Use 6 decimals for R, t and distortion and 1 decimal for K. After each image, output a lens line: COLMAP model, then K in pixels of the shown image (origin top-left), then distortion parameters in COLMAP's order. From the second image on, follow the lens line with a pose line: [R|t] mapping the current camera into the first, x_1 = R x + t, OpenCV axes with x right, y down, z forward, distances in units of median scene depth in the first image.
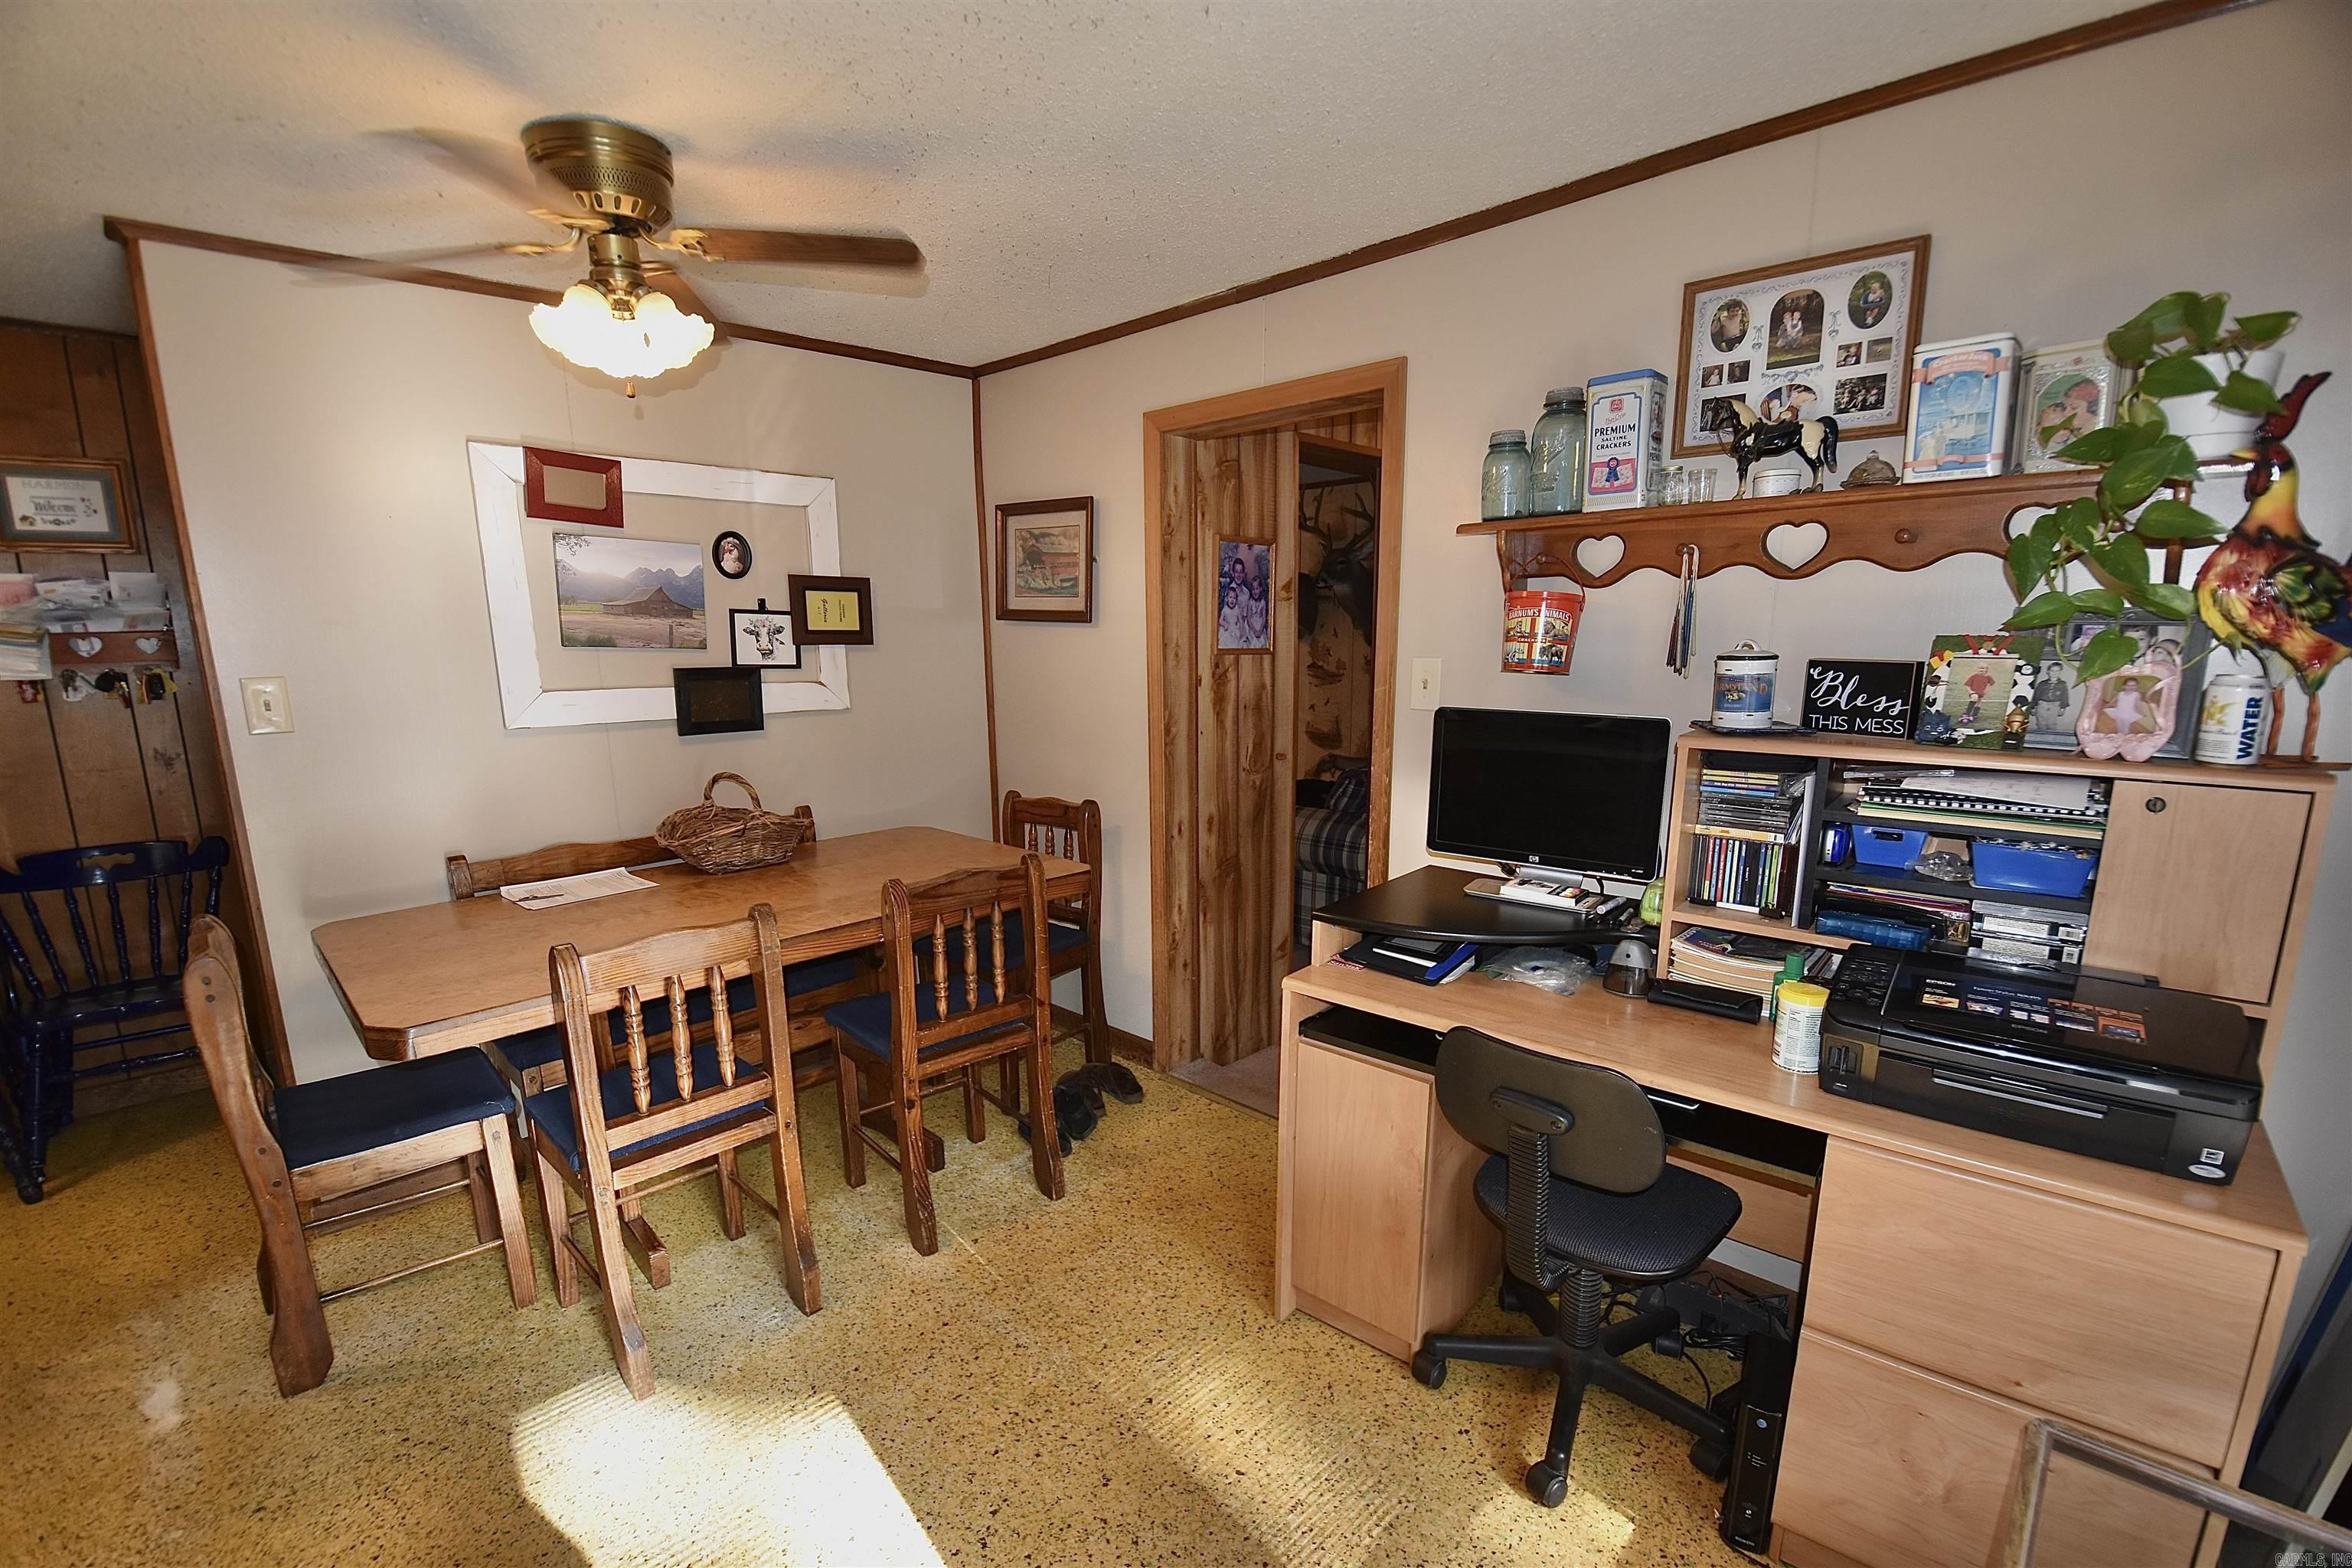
lens RADIAL K [[1035.0, 0, 1180.4], [0, 1035.0, 837.7], [0, 0, 1]] dist [0.015284, -0.019829]
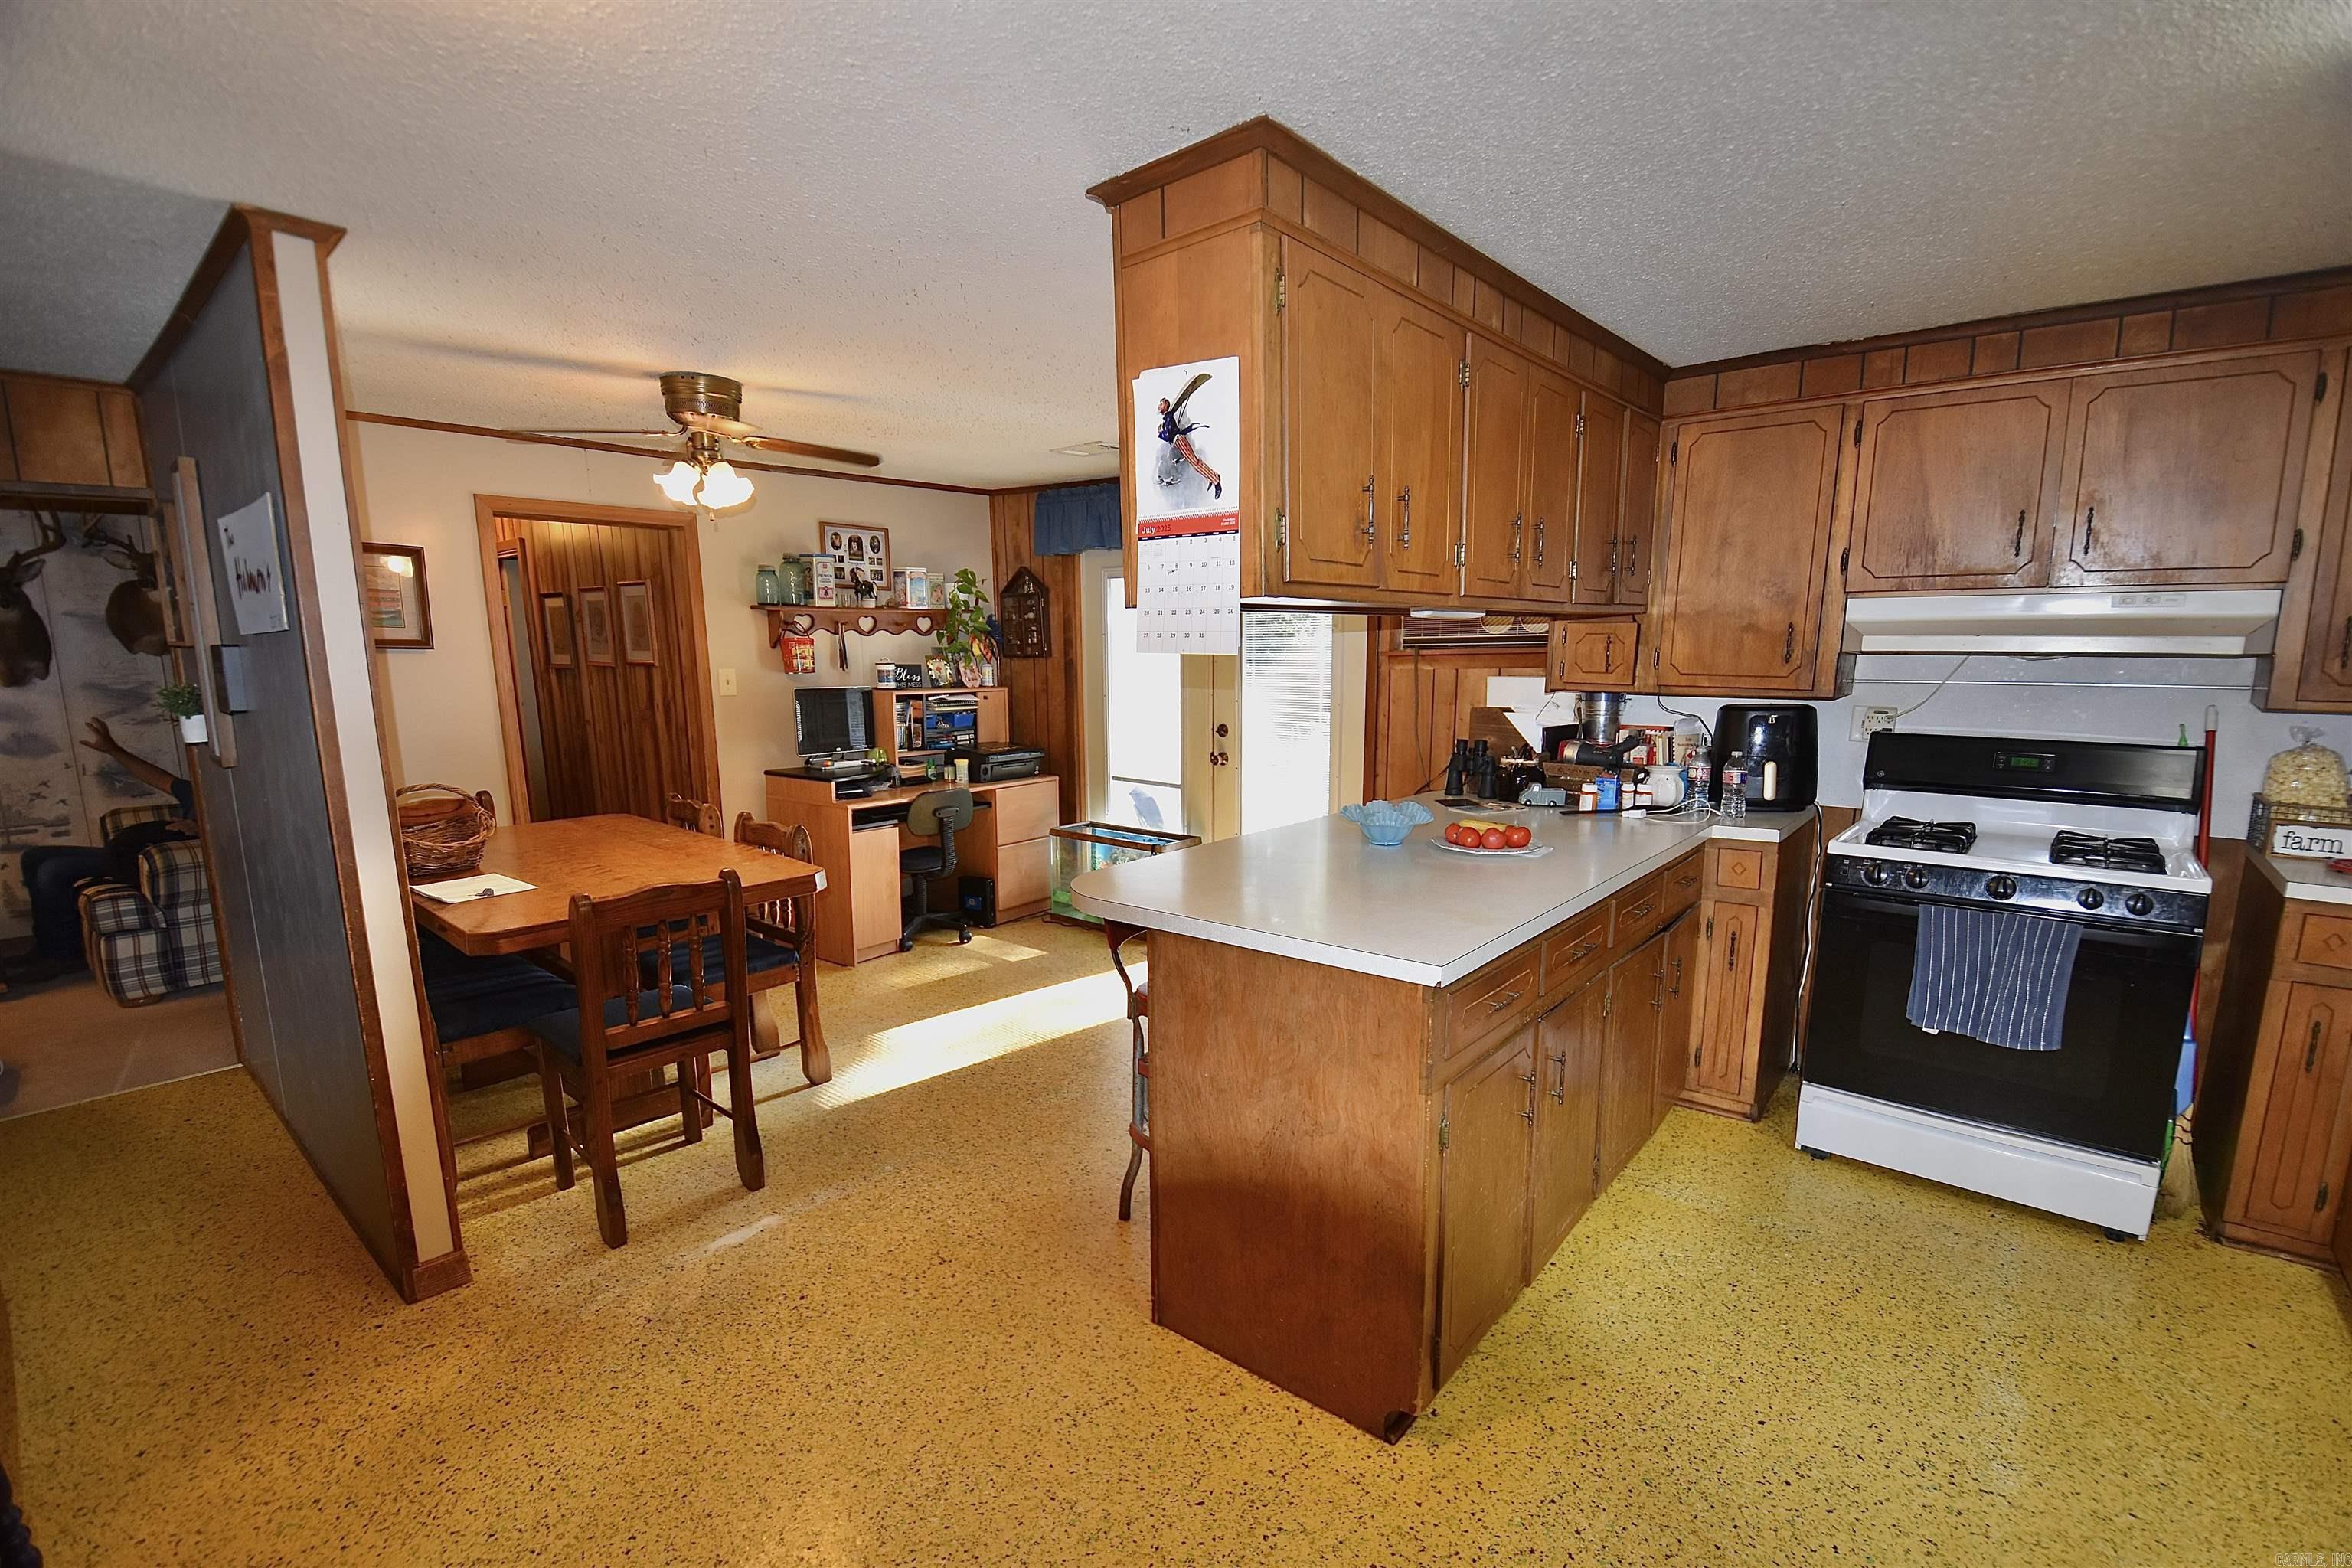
lens RADIAL K [[1035.0, 0, 1180.4], [0, 1035.0, 837.7], [0, 0, 1]] dist [0.015284, -0.019829]
pose [[-0.077128, -0.171132, 0.982225, -2.315600], [0.202248, 0.961992, 0.183488, -0.069438], [-0.976293, 0.212805, -0.039585, 0.404496]]
